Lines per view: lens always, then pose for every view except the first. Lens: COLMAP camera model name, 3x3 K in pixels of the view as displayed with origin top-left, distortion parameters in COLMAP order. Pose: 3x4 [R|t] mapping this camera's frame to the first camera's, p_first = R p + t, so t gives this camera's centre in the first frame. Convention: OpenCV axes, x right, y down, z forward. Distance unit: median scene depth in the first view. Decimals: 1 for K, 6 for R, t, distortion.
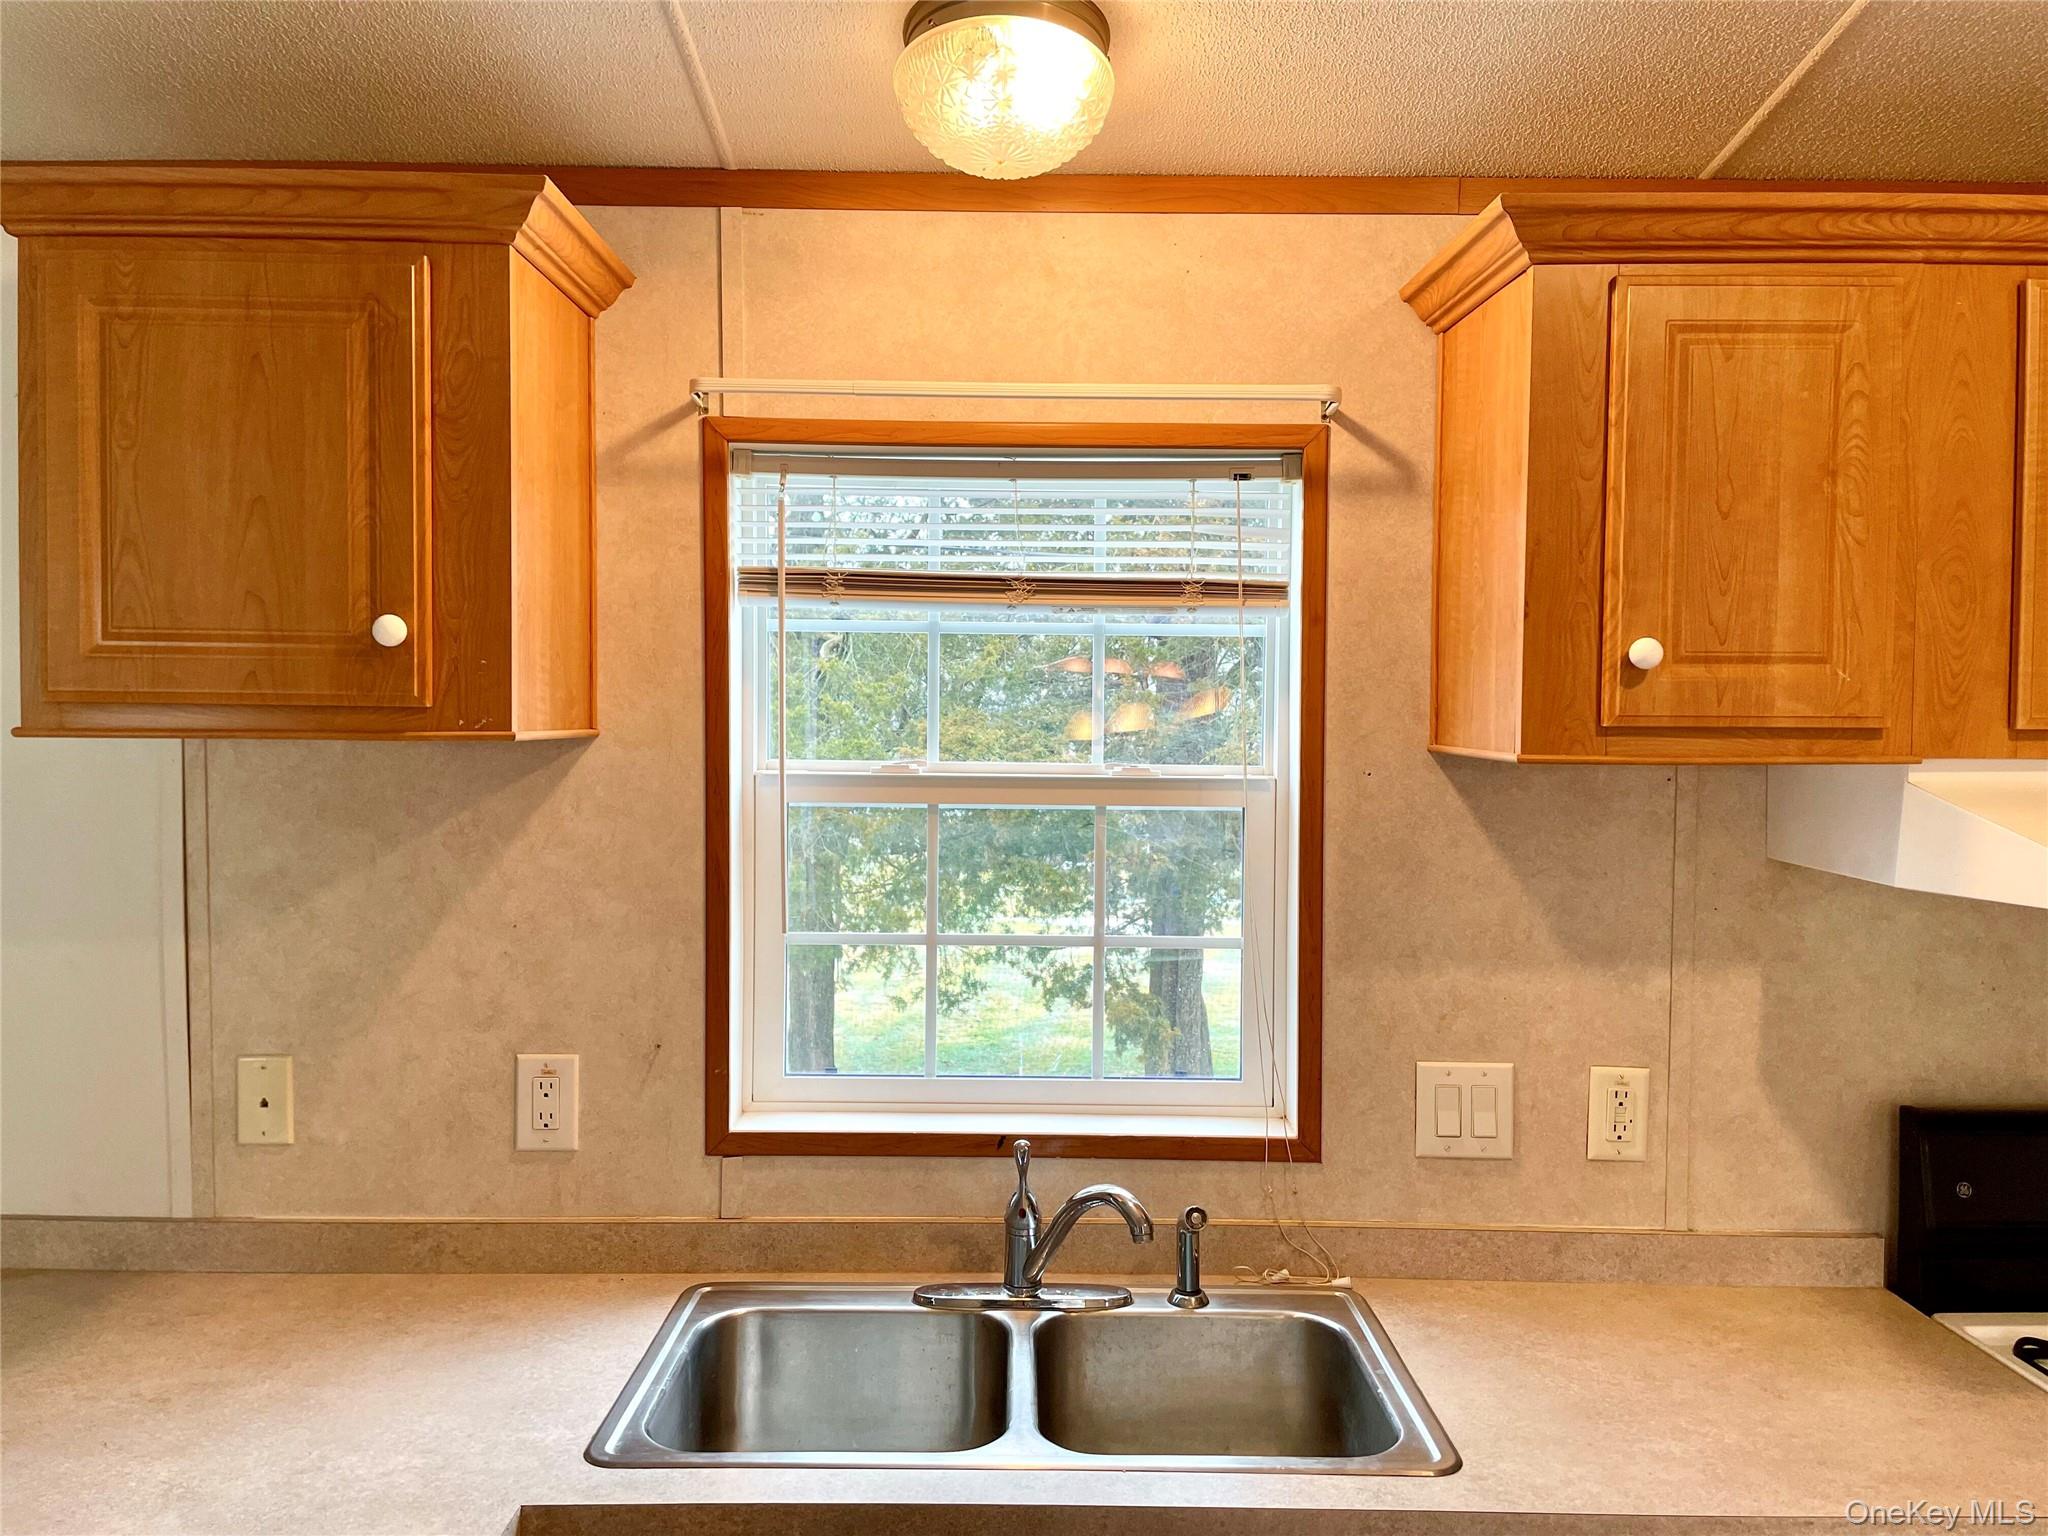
lens RADIAL K [[1544.2, 0, 1019.8], [0, 1544.2, 759.2], [0, 0, 1]] dist [0.109667, -0.145474]
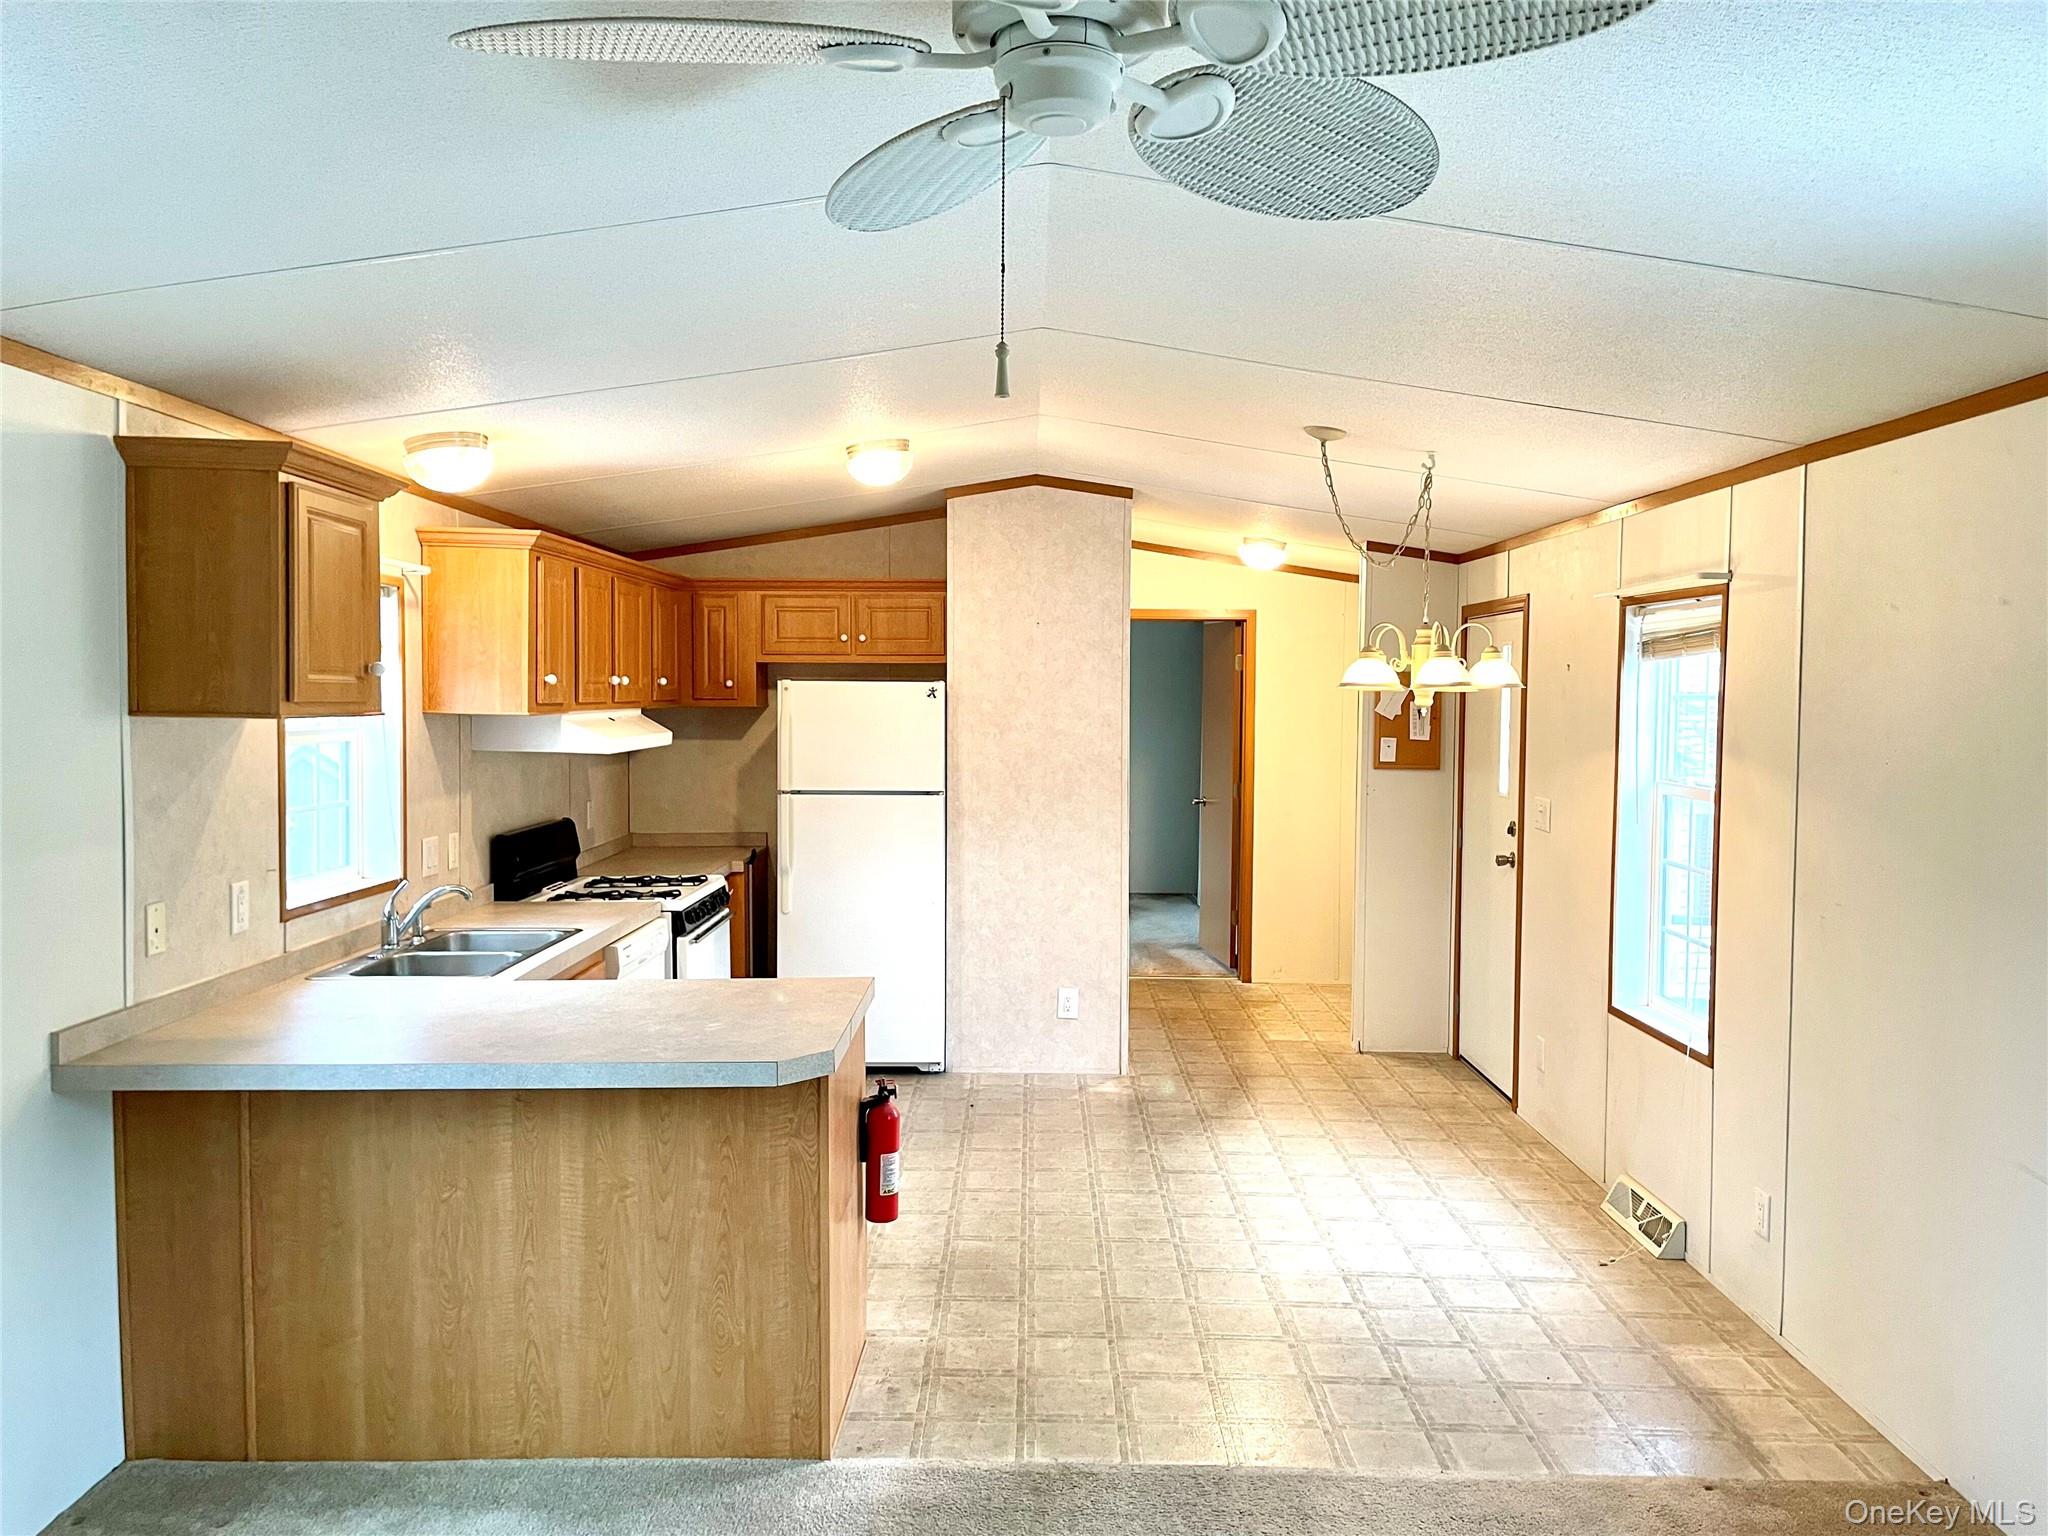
lens RADIAL K [[1538.1, 0, 1015.7], [0, 1538.1, 759.2], [0, 0, 1]] dist [0.102141, -0.133184]
pose [[0.012585, -0.050744, 0.998632, -2.206705], [0.019430, 0.998535, 0.050494, -0.039130], [-0.999732, 0.018768, 0.013552, 0.030230]]
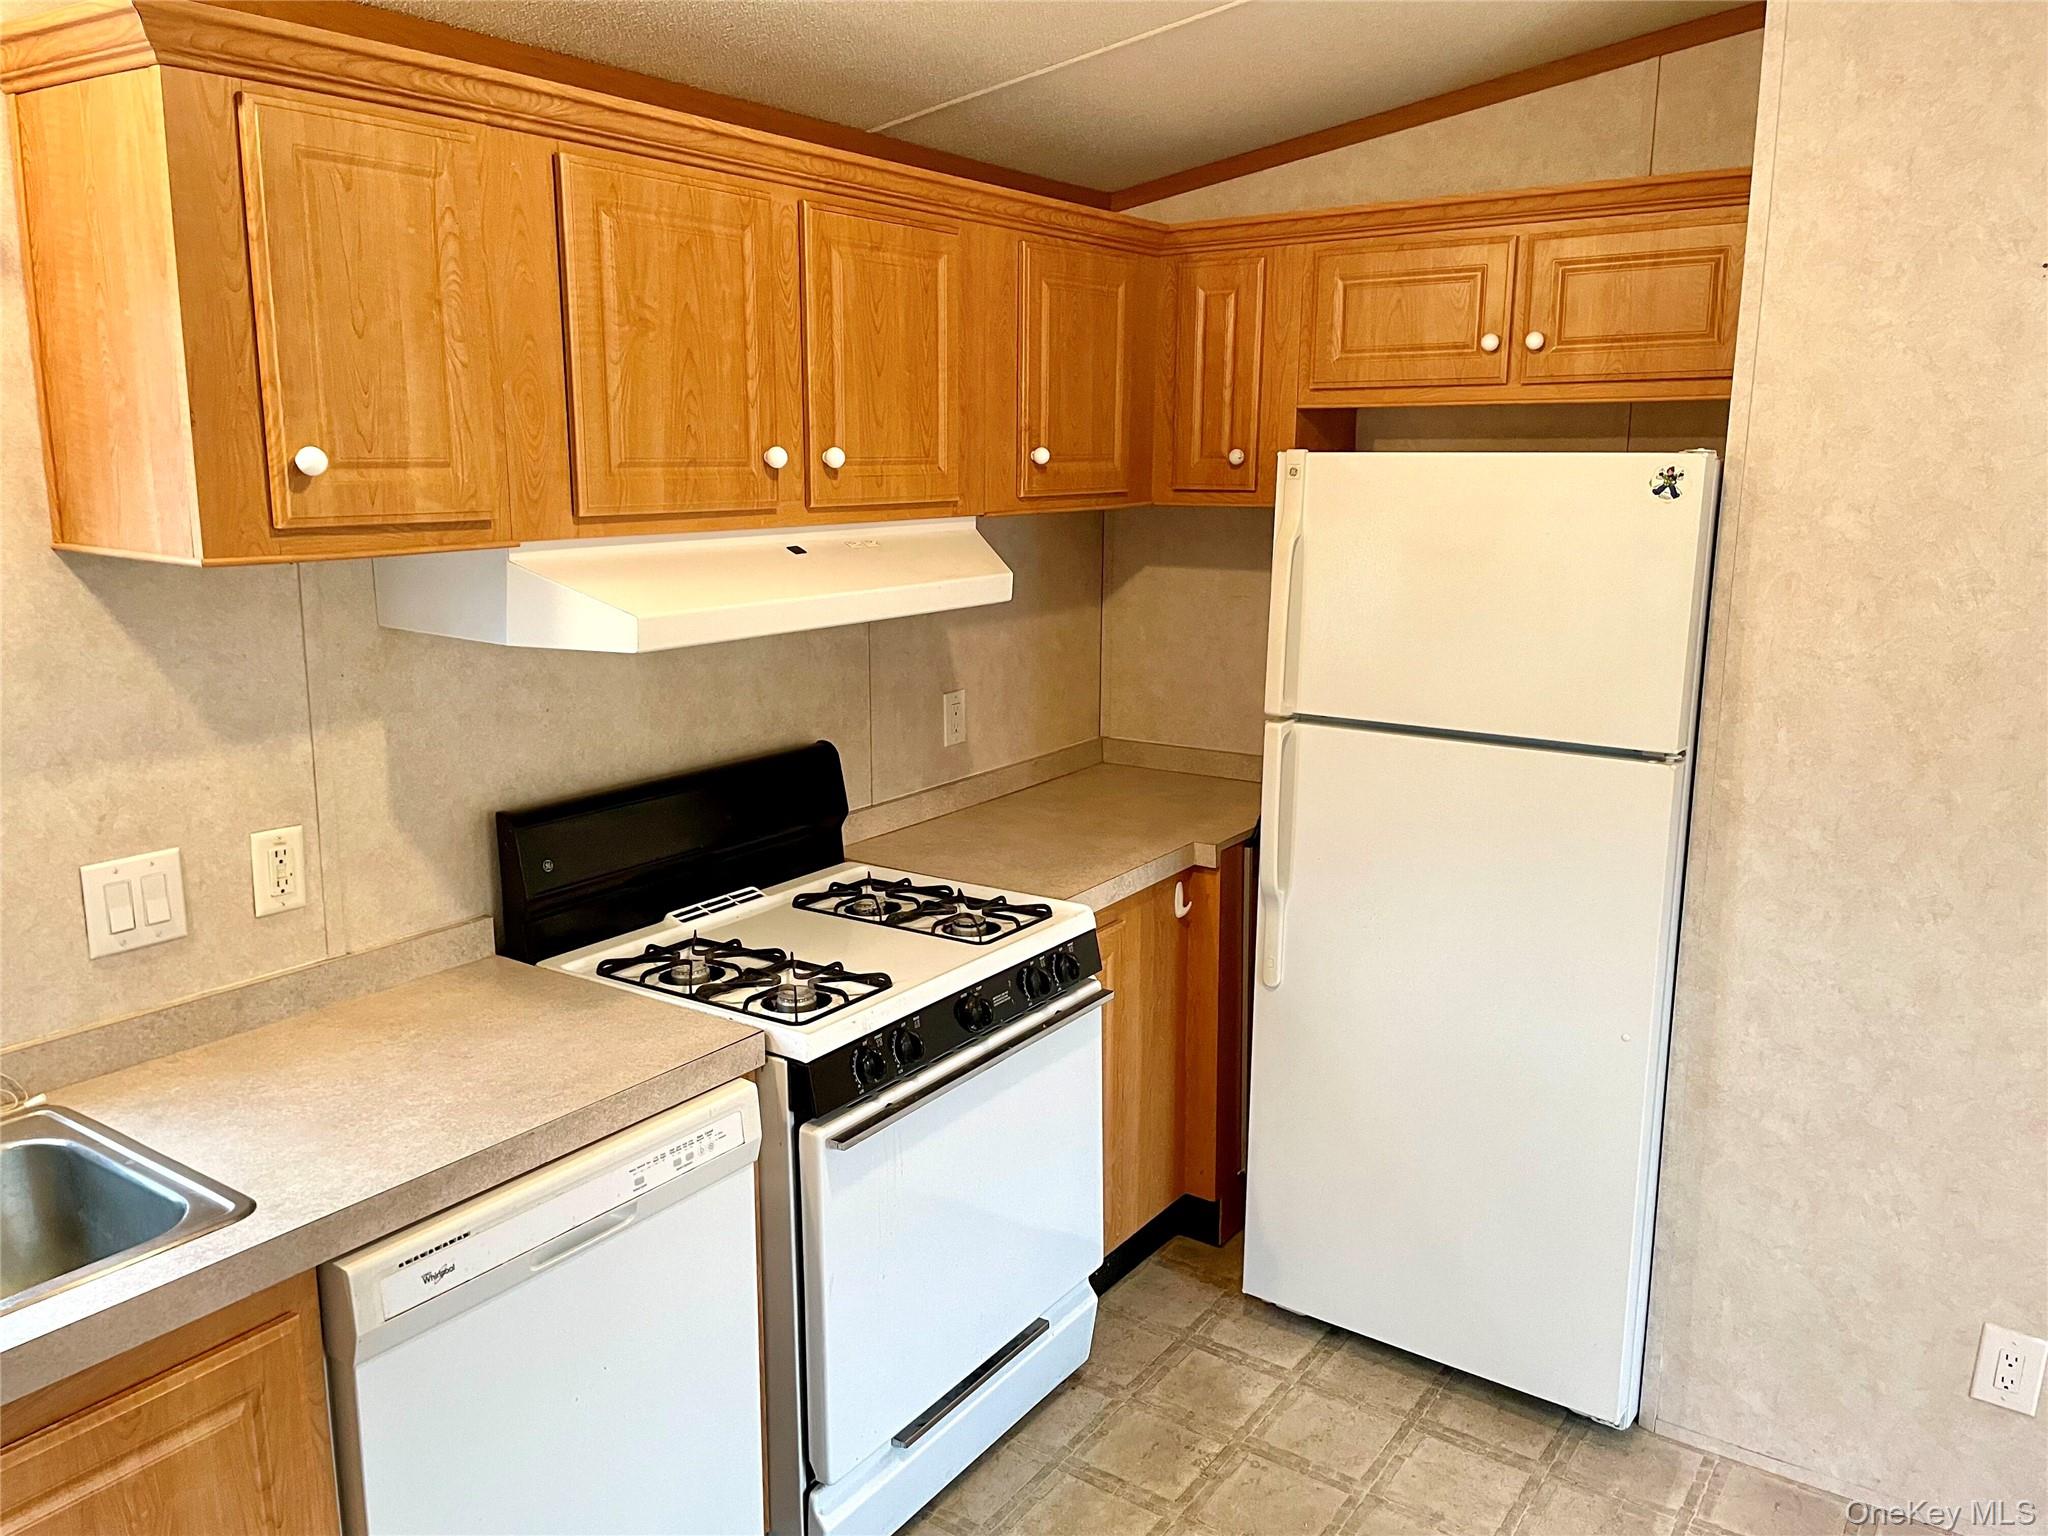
lens RADIAL K [[1538.1, 0, 1015.7], [0, 1538.1, 759.2], [0, 0, 1]] dist [0.102141, -0.133184]
pose [[0.572437, -0.168770, 0.802392, -0.191804], [0.020686, 0.981249, 0.191632, -0.051072], [-0.819687, -0.093099, 0.565195, -0.038245]]
